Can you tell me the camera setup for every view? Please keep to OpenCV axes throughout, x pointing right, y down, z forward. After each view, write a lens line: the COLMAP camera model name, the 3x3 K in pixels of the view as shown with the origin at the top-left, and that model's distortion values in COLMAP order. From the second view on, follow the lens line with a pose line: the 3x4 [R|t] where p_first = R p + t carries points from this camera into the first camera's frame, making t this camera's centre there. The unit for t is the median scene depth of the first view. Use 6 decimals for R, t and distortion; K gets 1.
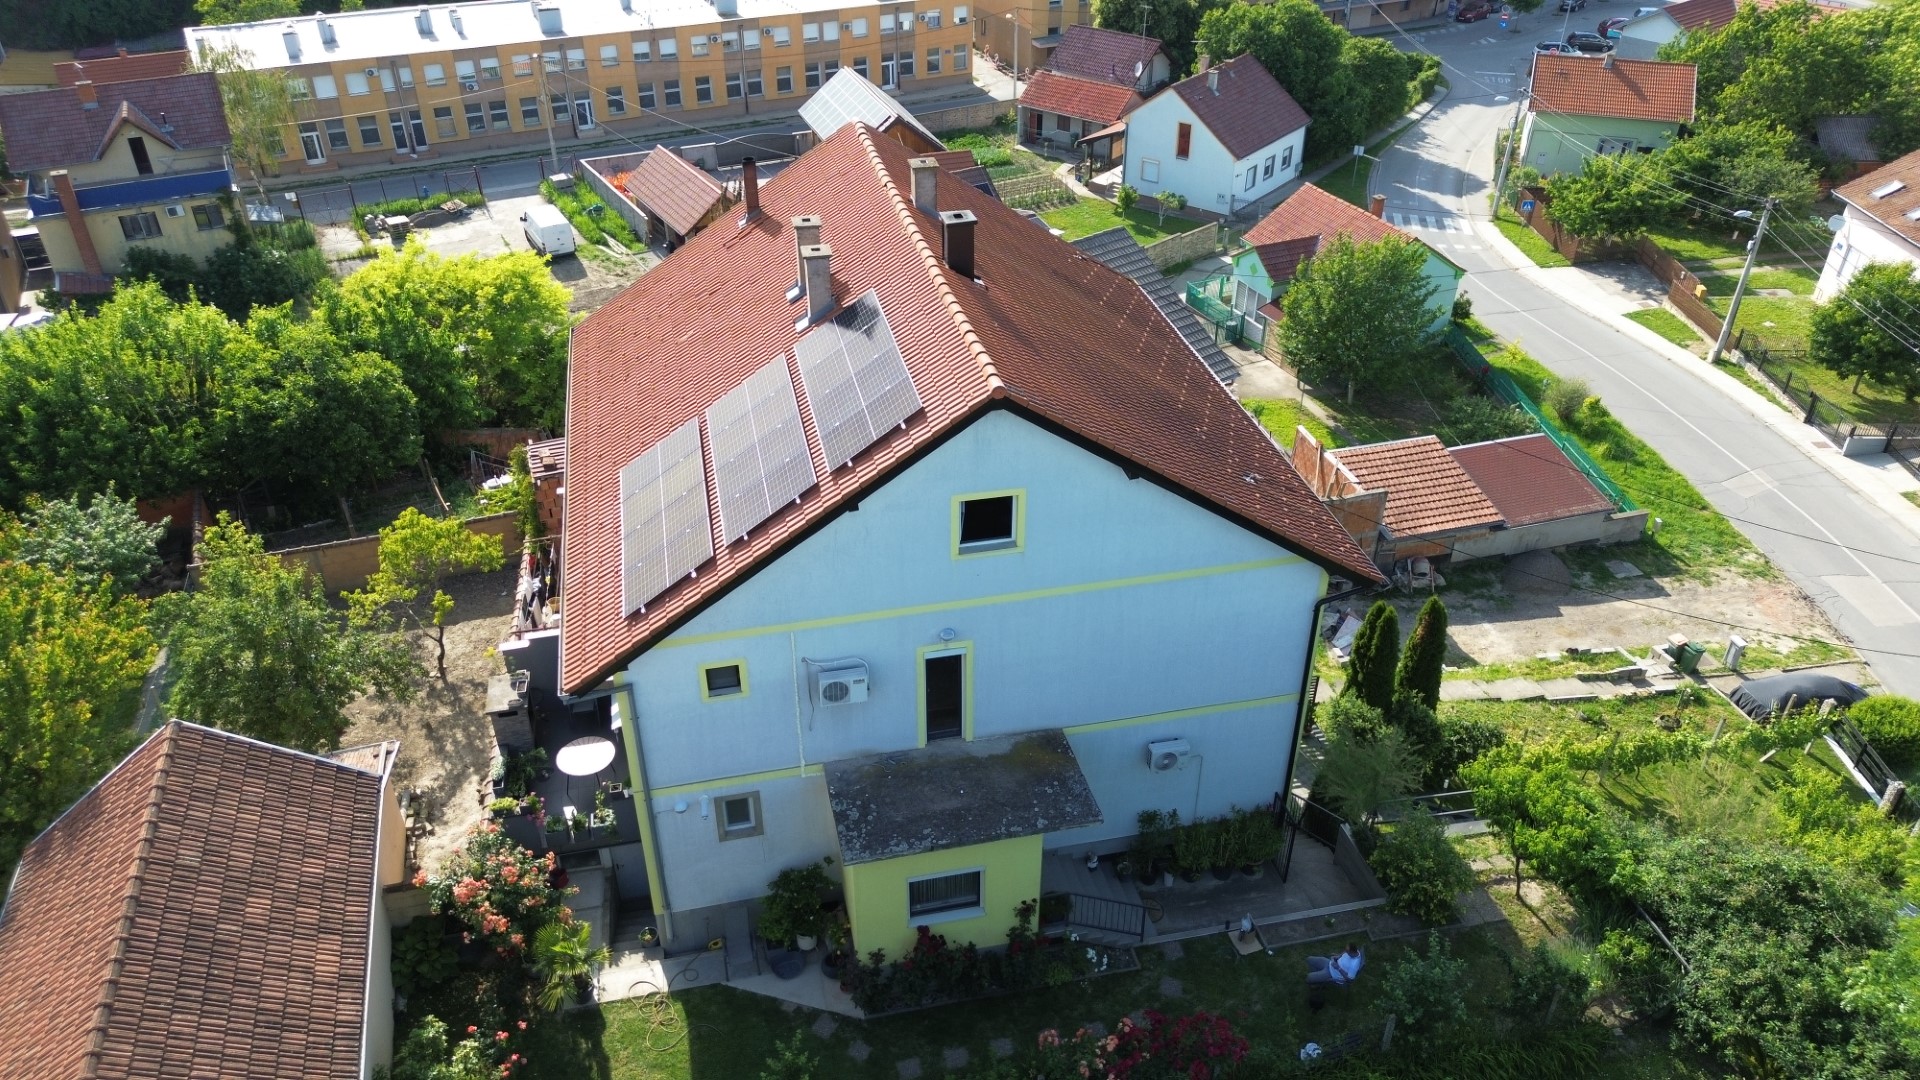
lens RADIAL K [[1349.3, 0, 967.3], [0, 1349.3, 537.5], [0, 0, 1]] dist [0.007161, -0.000928]
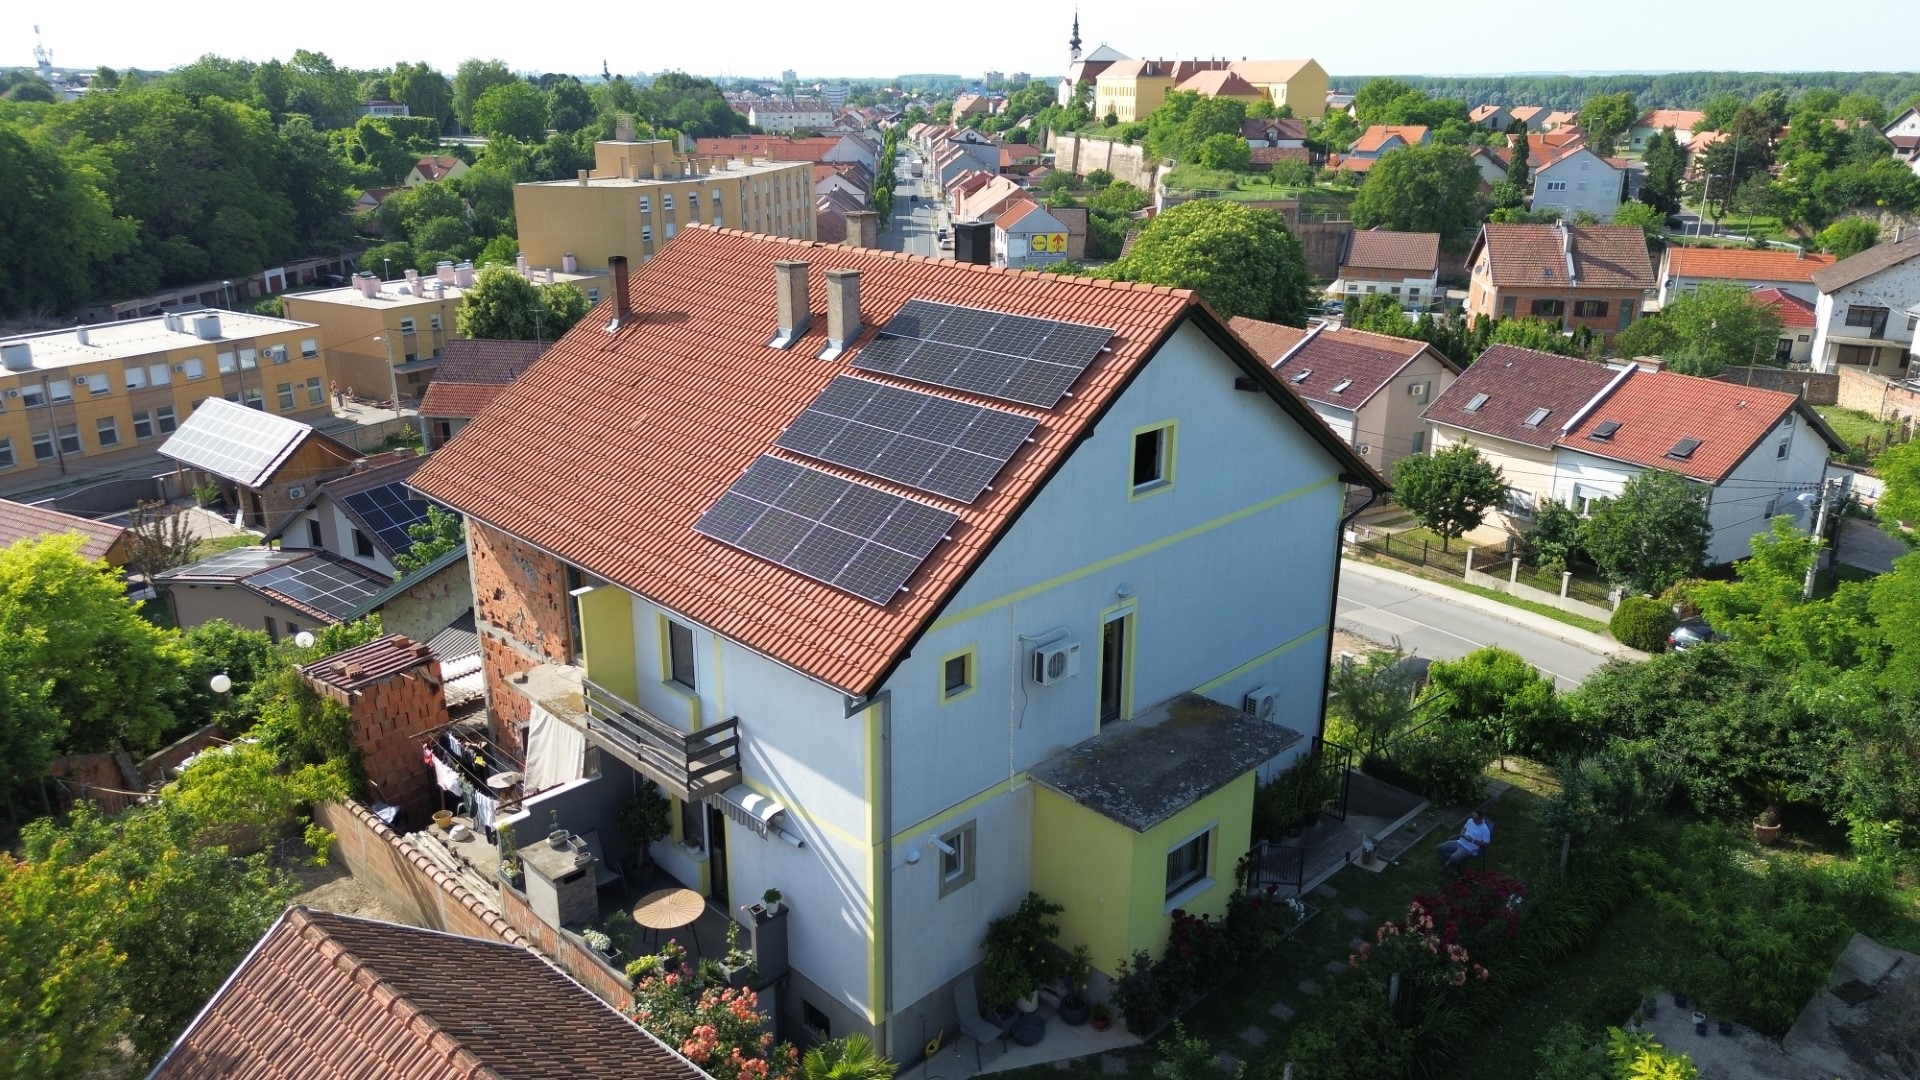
lens RADIAL K [[1349.3, 0, 963.8], [0, 1349.3, 535.6], [0, 0, 1]] dist [0.007161, -0.000928]
pose [[0.845578, -0.162842, 0.508410, -0.573766], [0.288524, 0.940673, -0.178573, 0.167291], [-0.449168, 0.297686, 0.842396, 0.205664]]
